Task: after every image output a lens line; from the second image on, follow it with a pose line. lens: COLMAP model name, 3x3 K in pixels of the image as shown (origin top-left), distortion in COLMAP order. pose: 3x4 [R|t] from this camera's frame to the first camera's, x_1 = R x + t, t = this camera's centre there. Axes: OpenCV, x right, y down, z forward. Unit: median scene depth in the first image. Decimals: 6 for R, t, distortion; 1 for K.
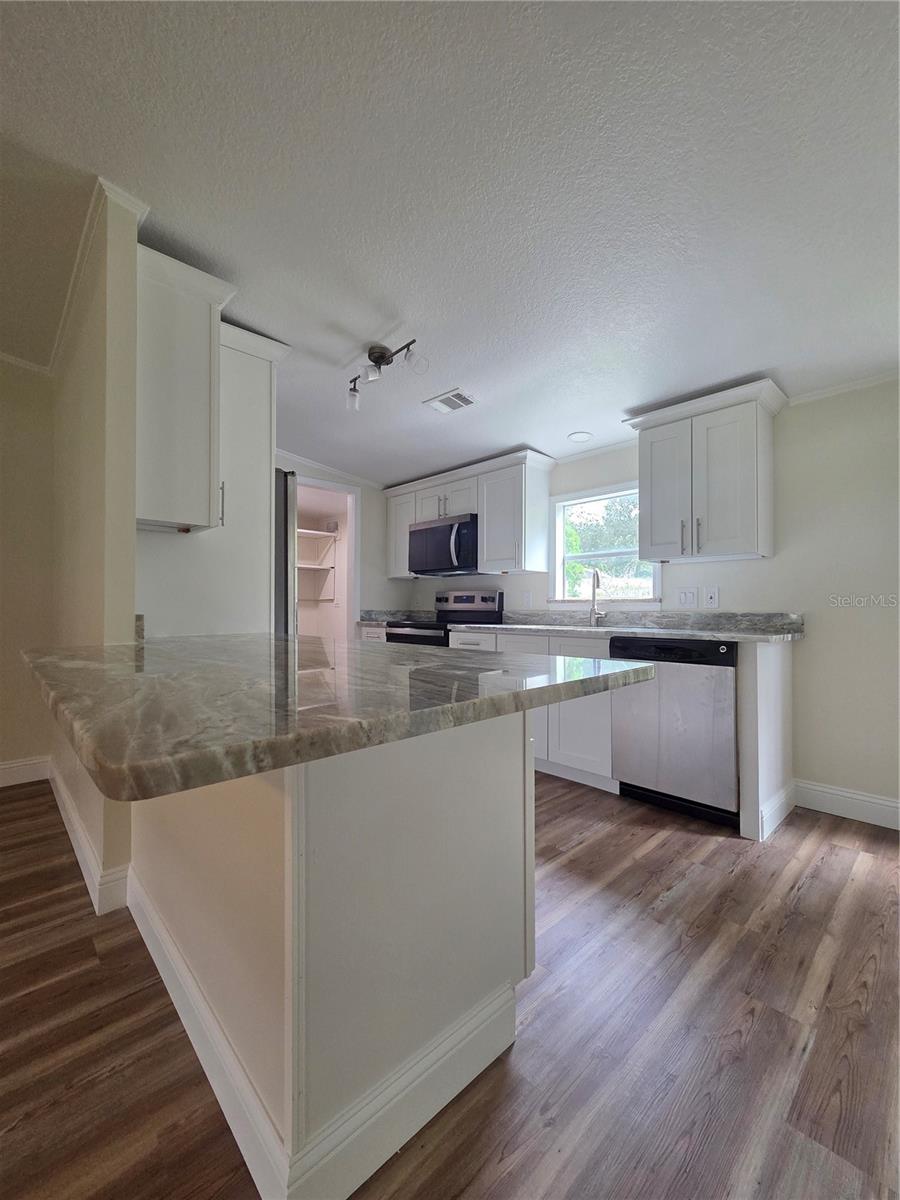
lens RADIAL K [[489.2, 0, 450.2], [0, 489.2, 602.7], [0, 0, 1]] dist [0.006584, -0.000257]
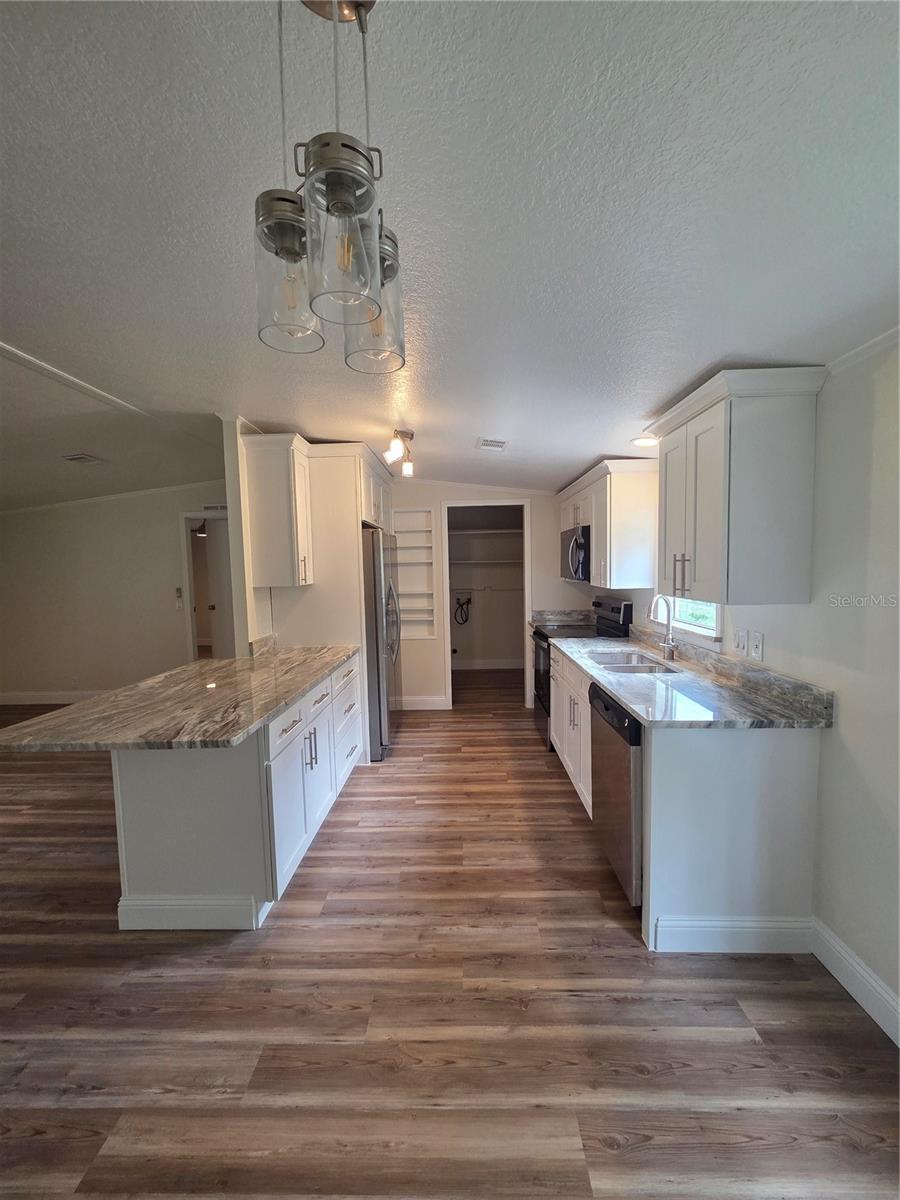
lens RADIAL K [[490.7, 0, 451.6], [0, 490.7, 602.5], [0, 0, 1]] dist [0.004848, -0.000896]
pose [[0.711568, 0.038042, -0.701587, 0.815078], [0.025357, 0.996492, 0.079751, -0.167830], [0.702159, -0.074538, 0.708107, 0.160756]]
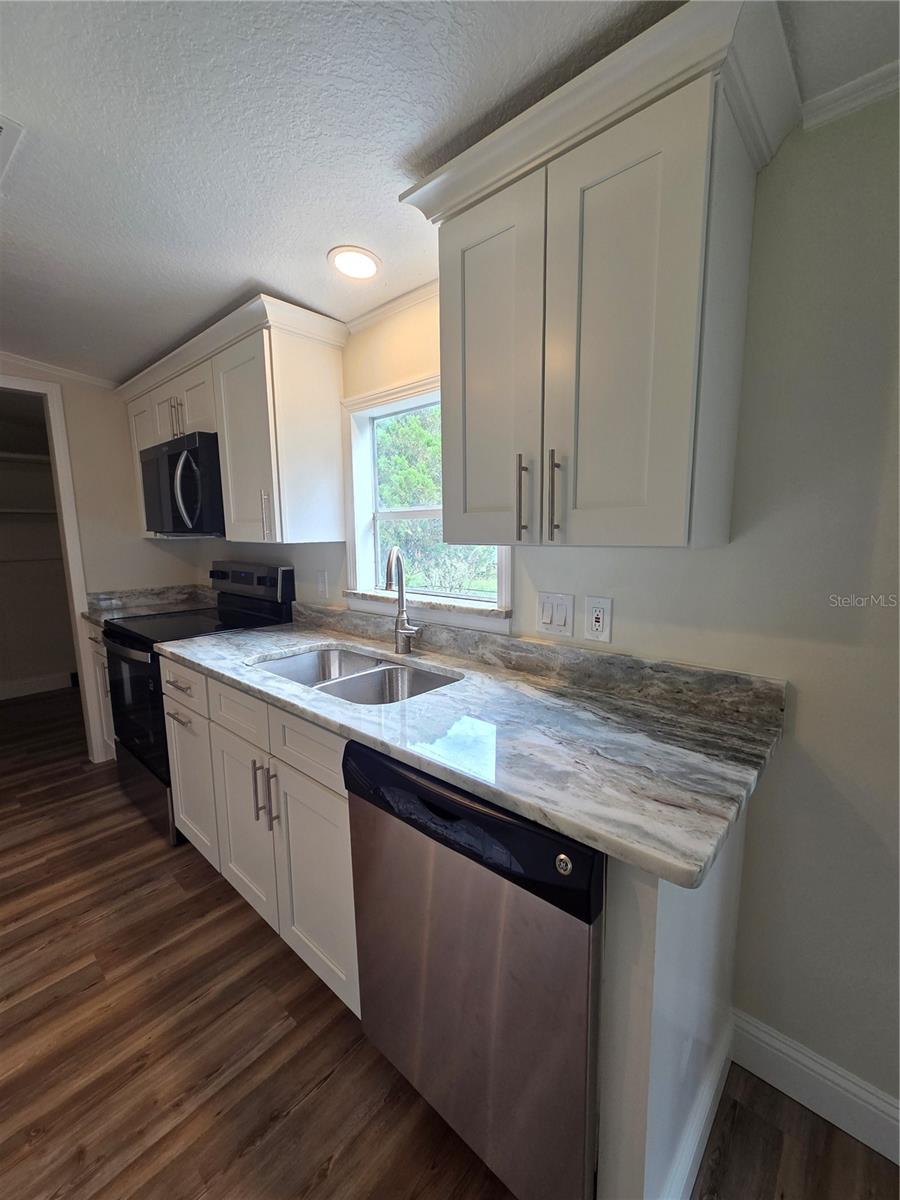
lens RADIAL K [[490.7, 0, 451.6], [0, 490.7, 602.5], [0, 0, 1]] dist [0.004848, -0.000896]
pose [[0.996535, -0.023800, 0.079692, 0.398034], [0.011041, 0.987557, 0.156871, -0.115785], [-0.082434, -0.155448, 0.984399, 0.613749]]
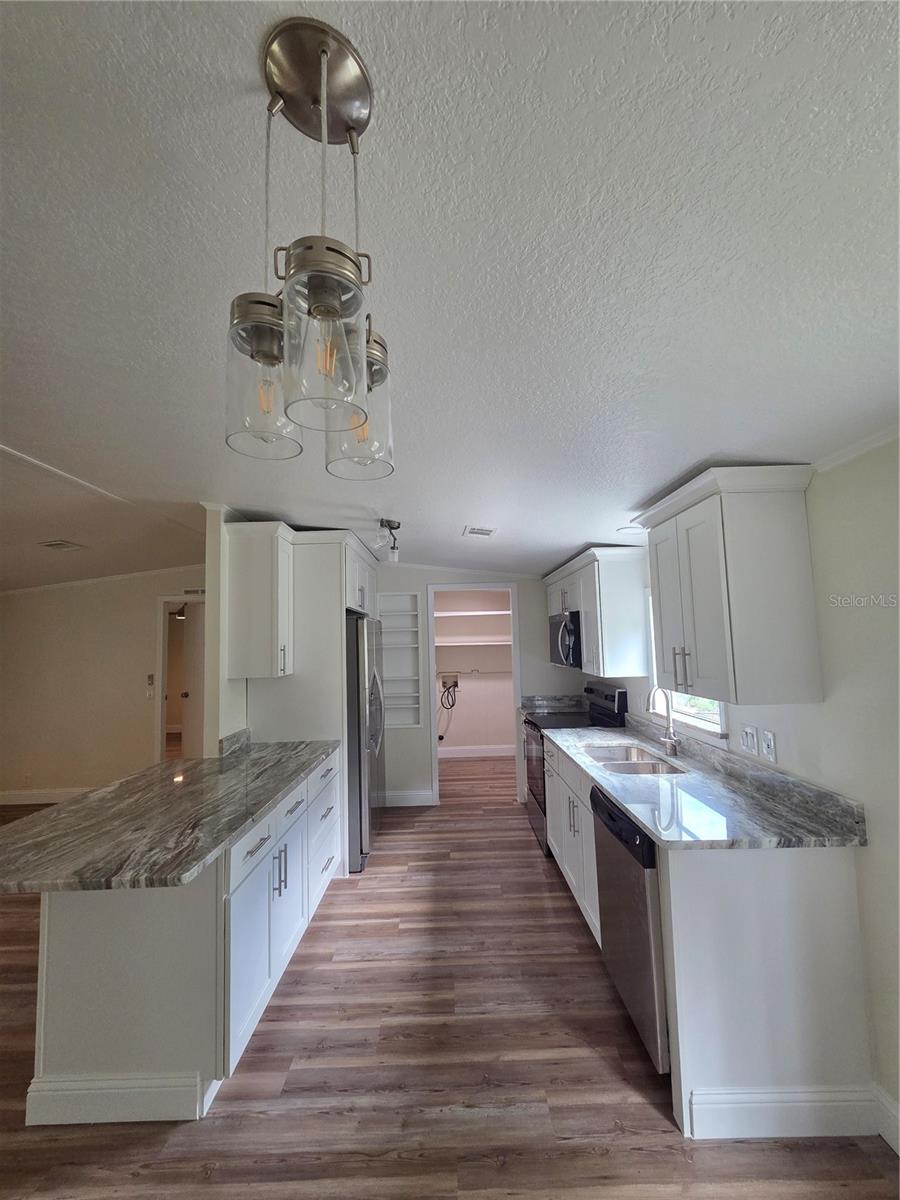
lens RADIAL K [[490.7, 0, 451.6], [0, 490.7, 602.5], [0, 0, 1]] dist [0.004848, -0.000896]
pose [[0.732475, -0.073456, -0.676819, 0.776845], [0.030946, 0.996727, -0.074685, -0.197977], [0.680090, 0.033760, 0.732351, 0.192744]]
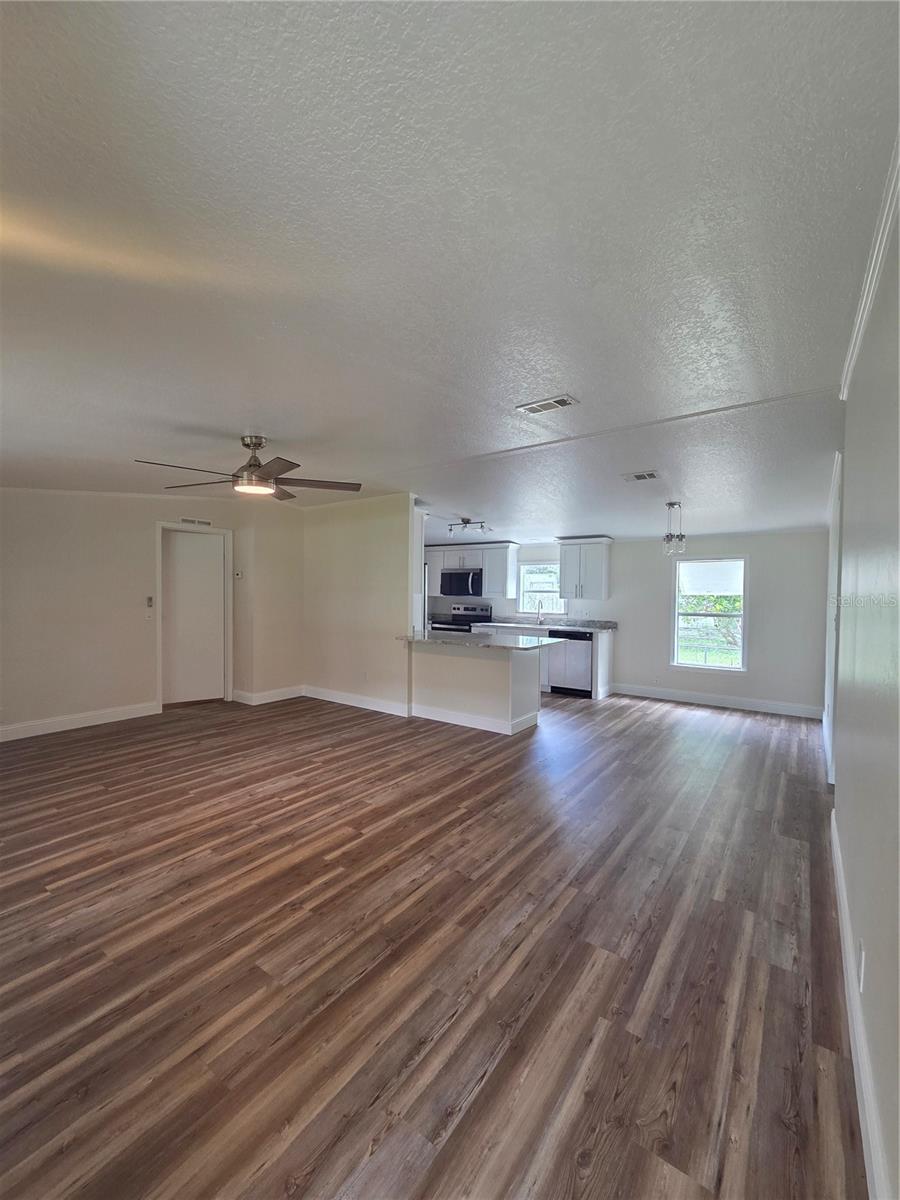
lens RADIAL K [[490.7, 0, 451.6], [0, 490.7, 602.5], [0, 0, 1]] dist [0.004848, -0.000896]
pose [[0.982039, 0.009091, 0.188457, -0.673679], [-0.014867, 0.999461, 0.029261, -0.146382], [-0.188090, -0.031537, 0.981645, -1.453940]]
